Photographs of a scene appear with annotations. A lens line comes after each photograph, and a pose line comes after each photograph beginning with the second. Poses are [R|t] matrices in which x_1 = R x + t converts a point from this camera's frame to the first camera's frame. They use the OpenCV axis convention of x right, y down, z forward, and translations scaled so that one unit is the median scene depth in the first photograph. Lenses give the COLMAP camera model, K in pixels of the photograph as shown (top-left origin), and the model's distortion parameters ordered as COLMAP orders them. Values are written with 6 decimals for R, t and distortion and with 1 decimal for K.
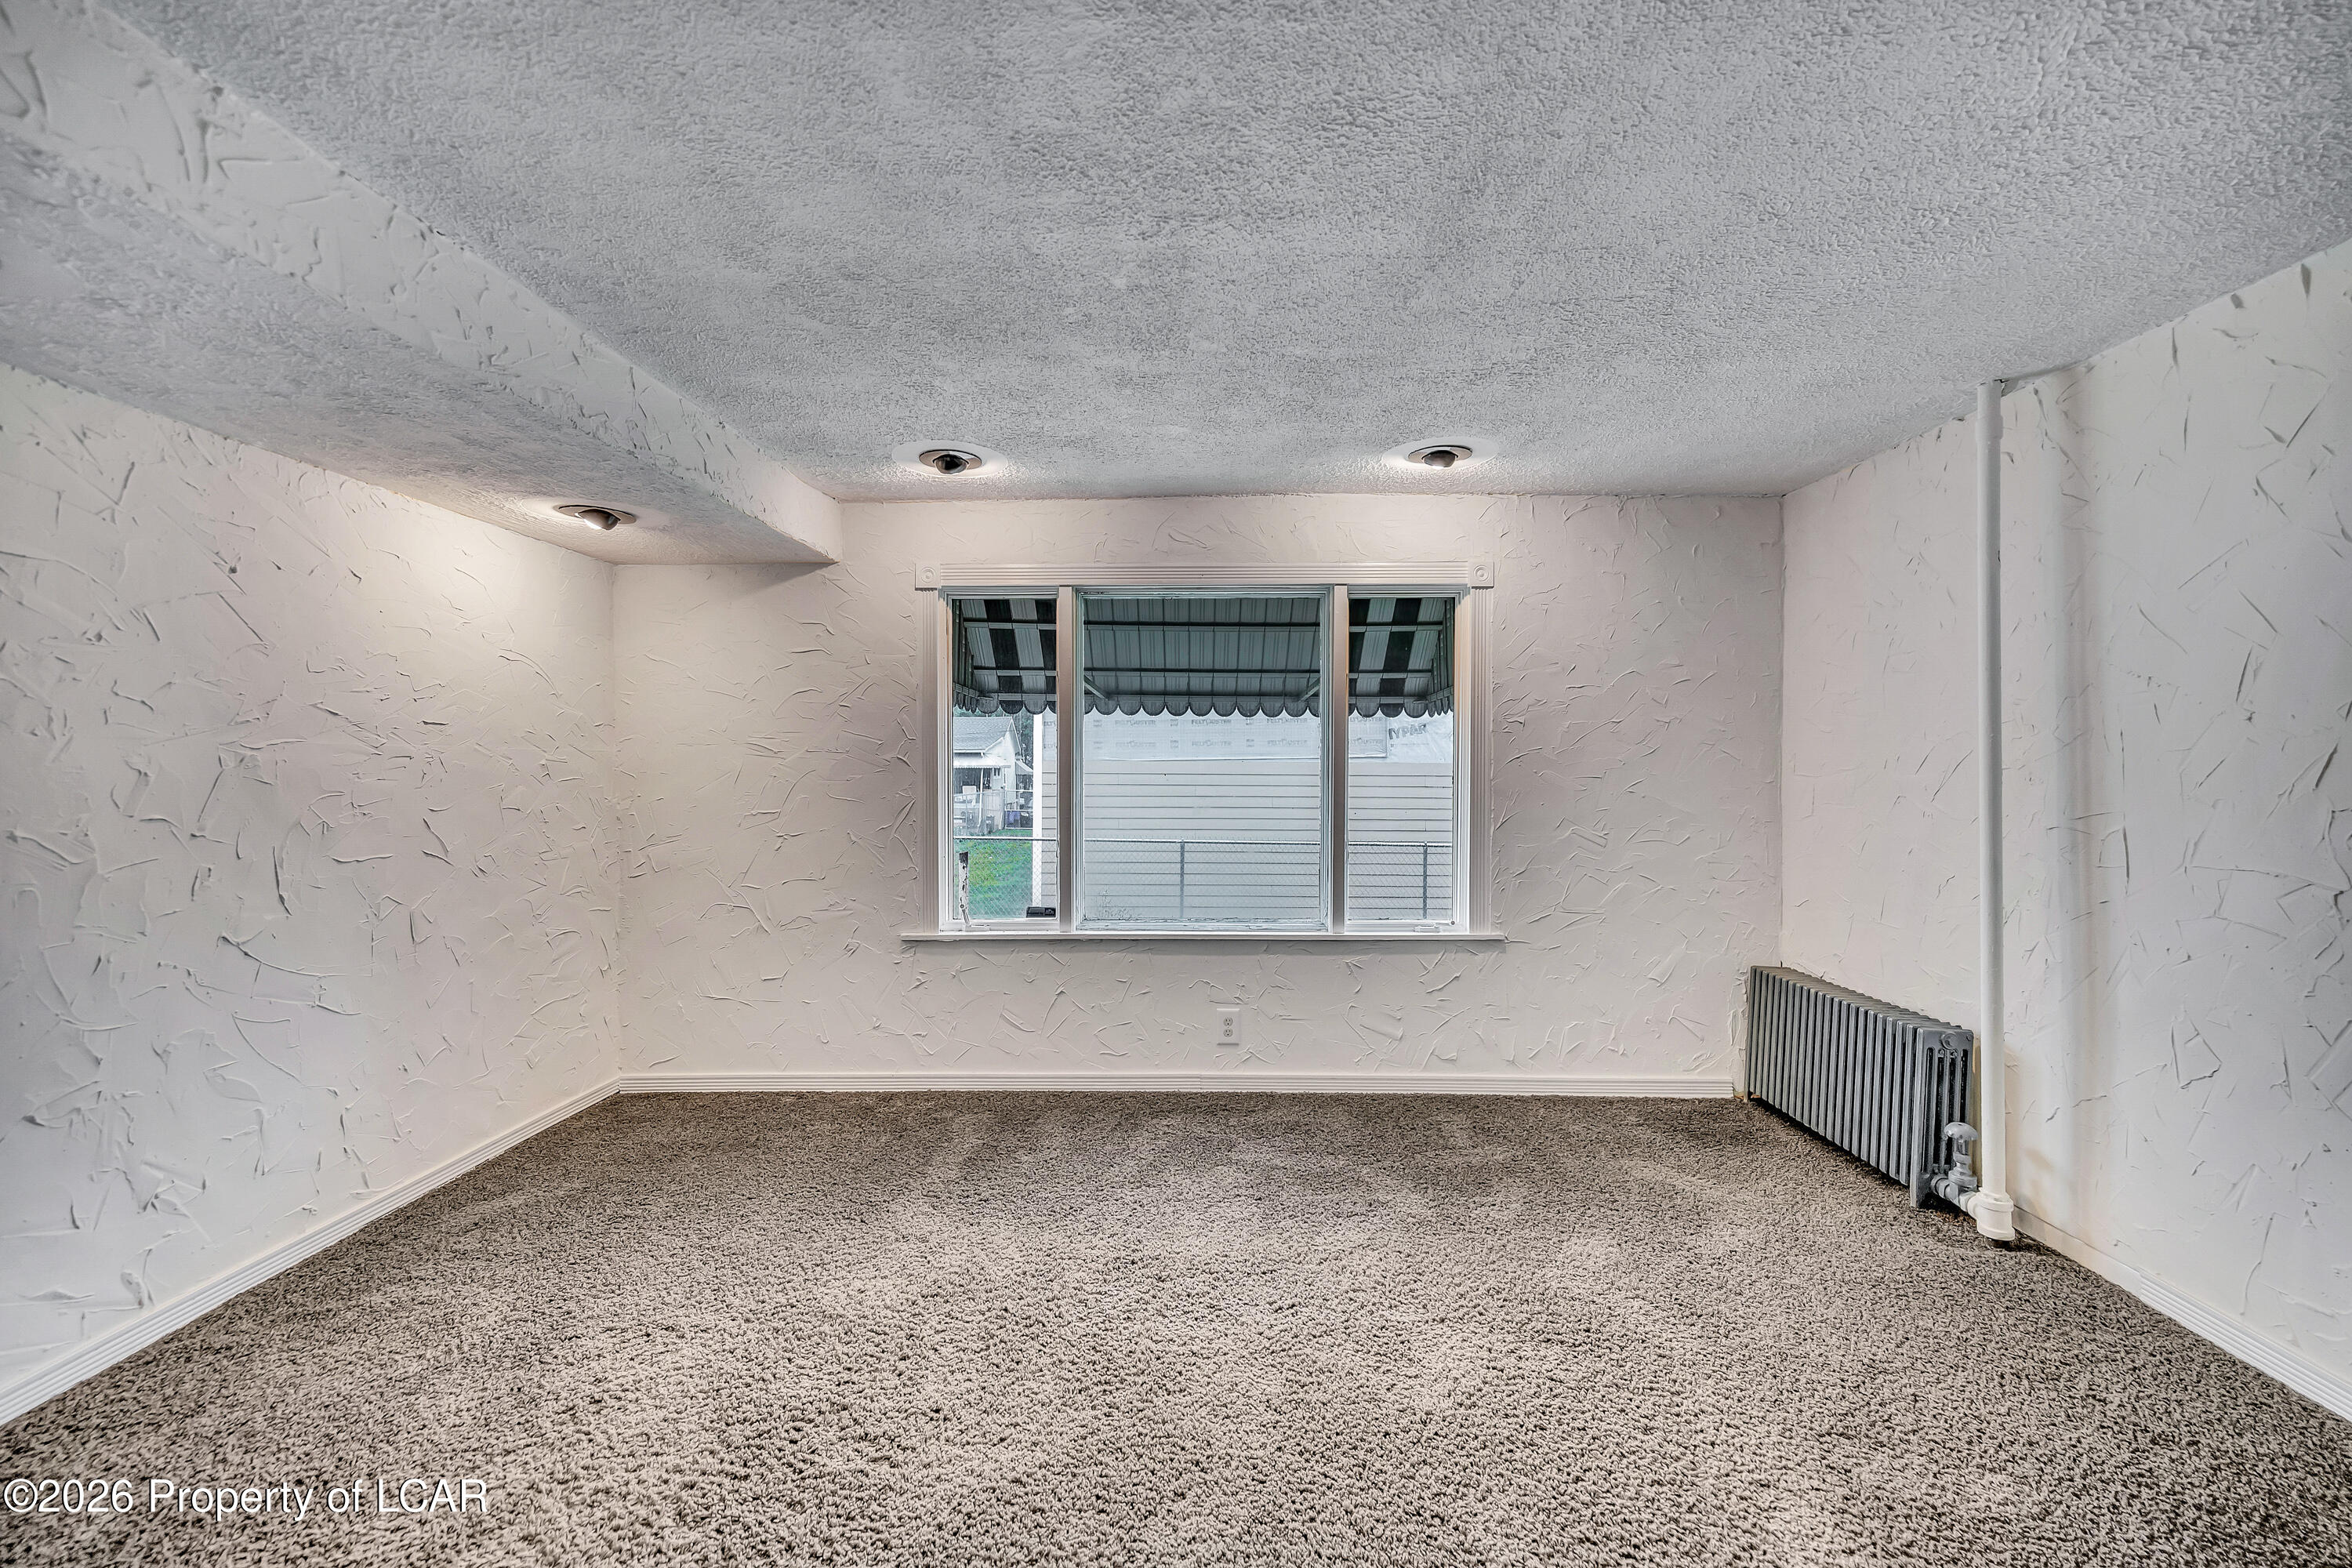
lens RADIAL K [[928.0, 0, 1193.5], [0, 928.0, 771.7], [0, 0, 1]] dist [0.001417, 0.000321]
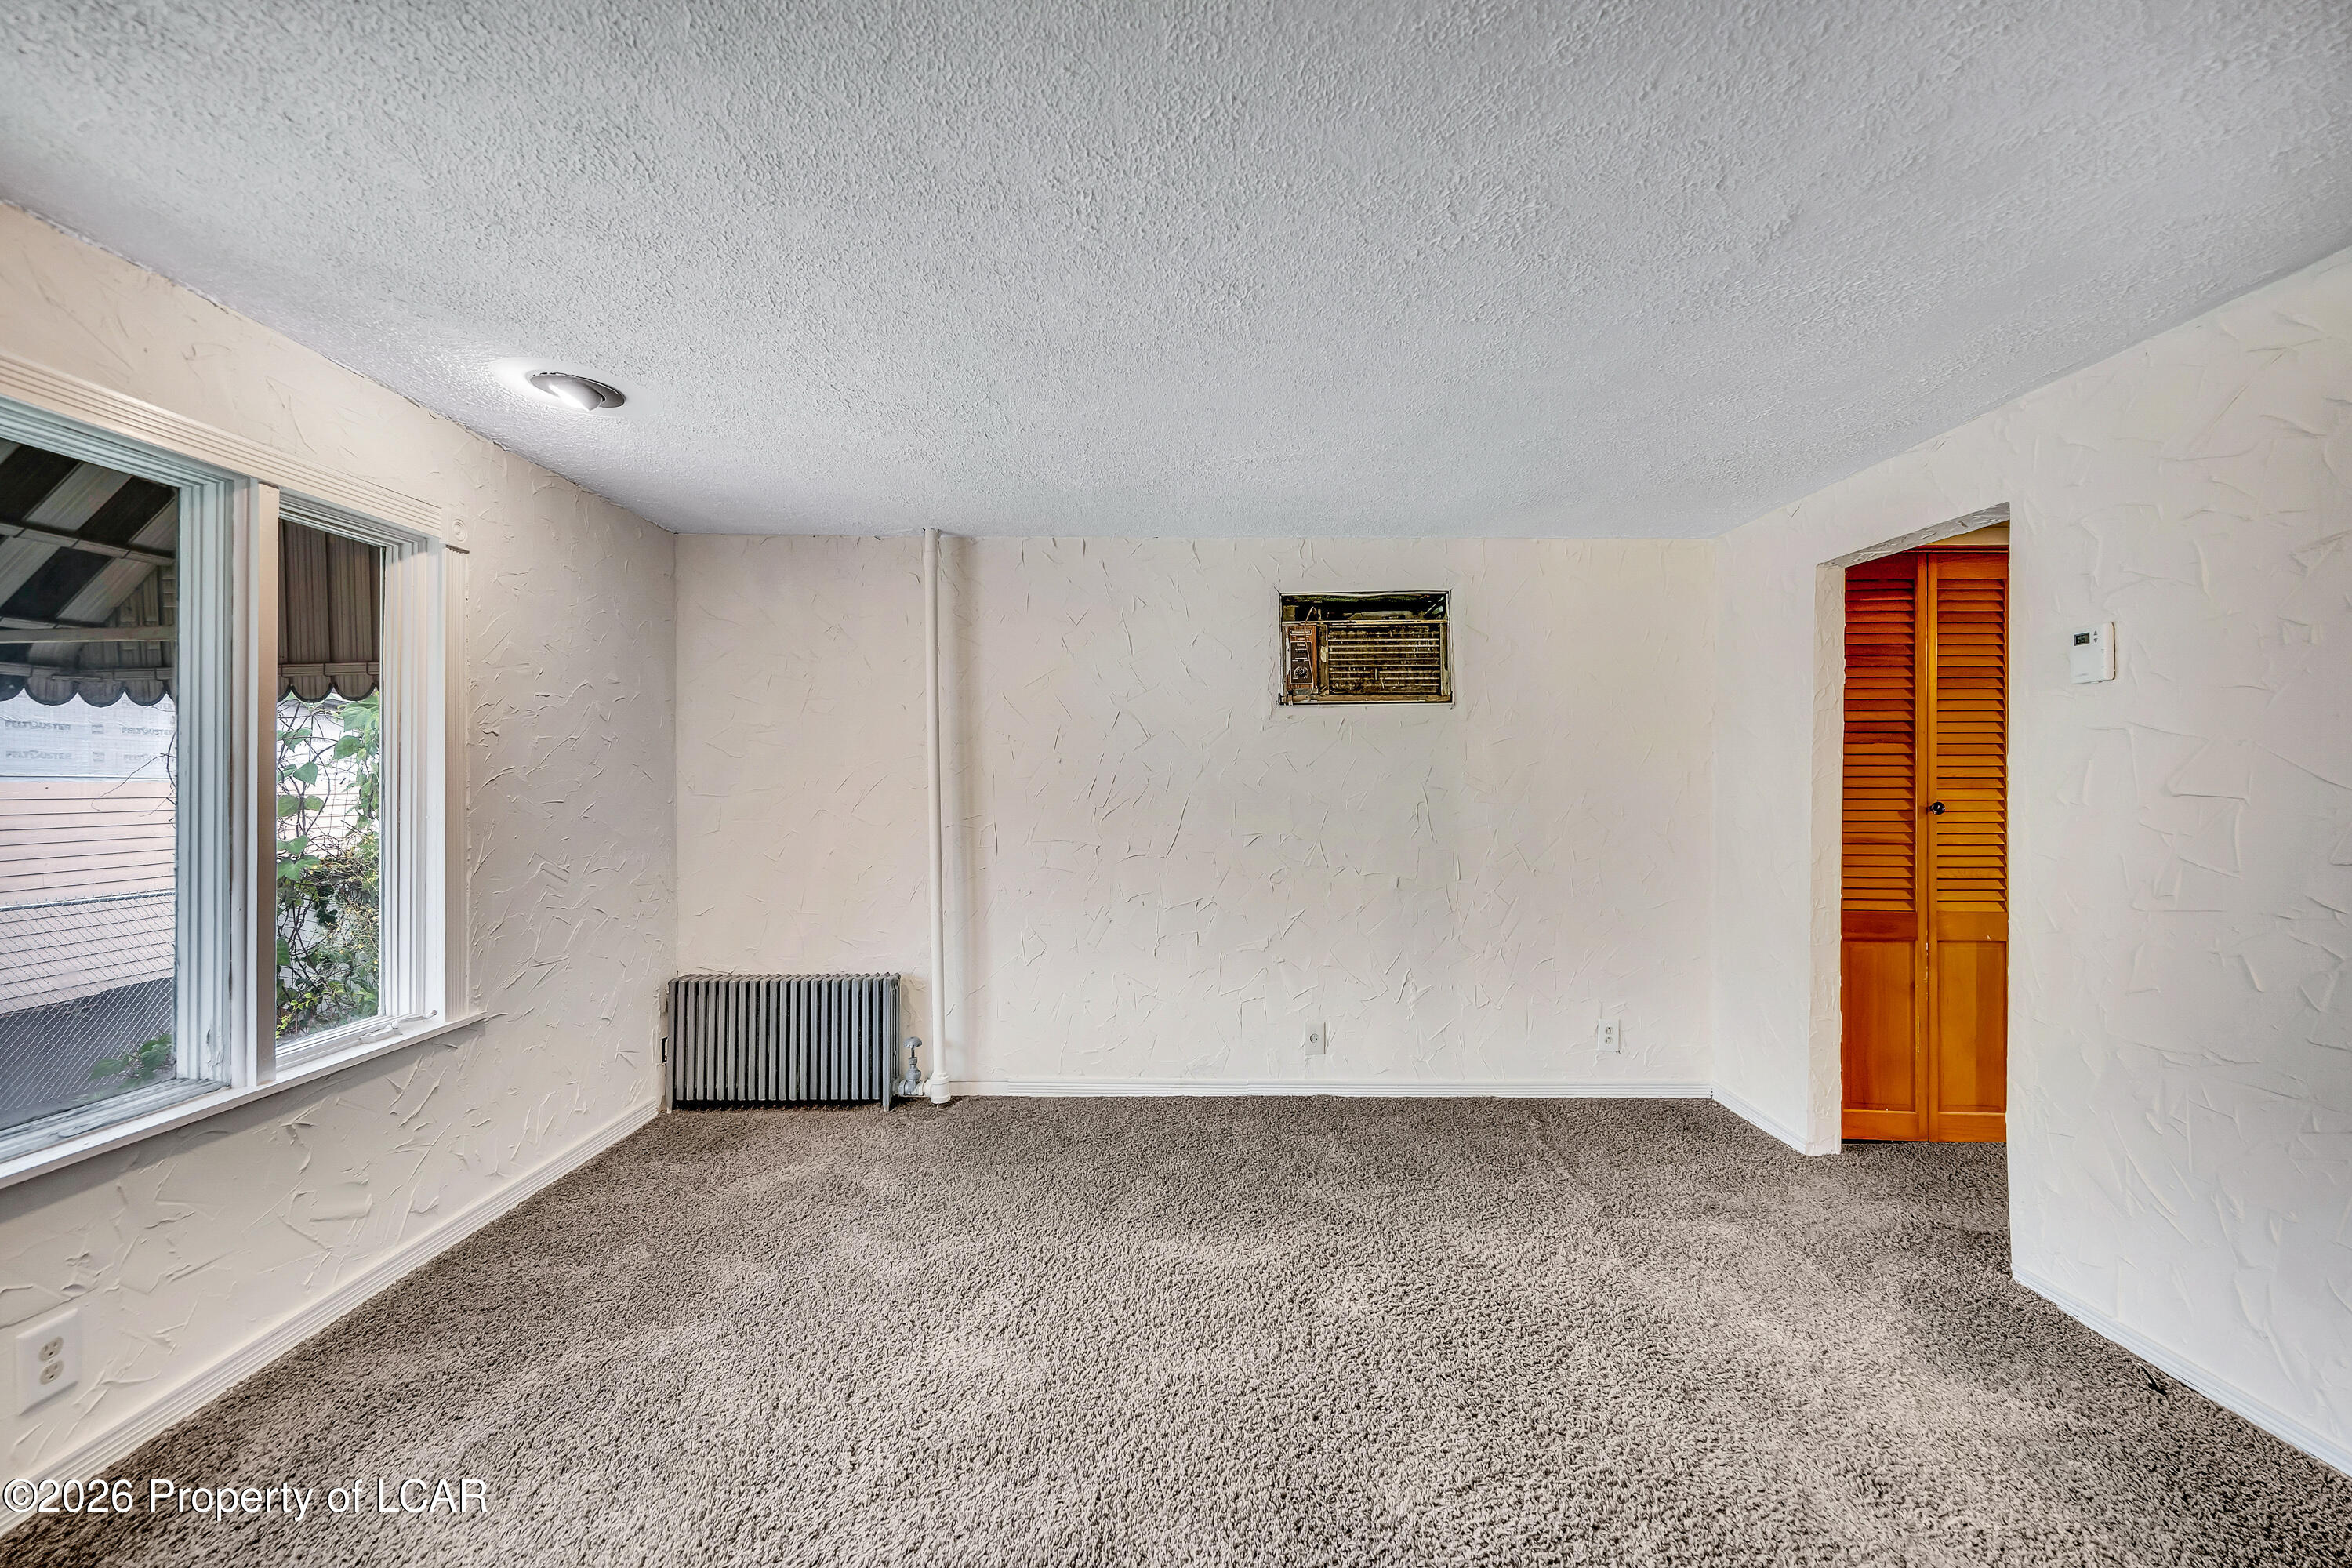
lens RADIAL K [[928.0, 0, 1193.5], [0, 928.0, 771.7], [0, 0, 1]] dist [0.001417, 0.000321]
pose [[-0.020930, 0.002629, 0.999777, -0.531826], [0.003723, 0.999990, -0.002552, -0.021447], [-0.999774, 0.003669, -0.020940, 0.519255]]
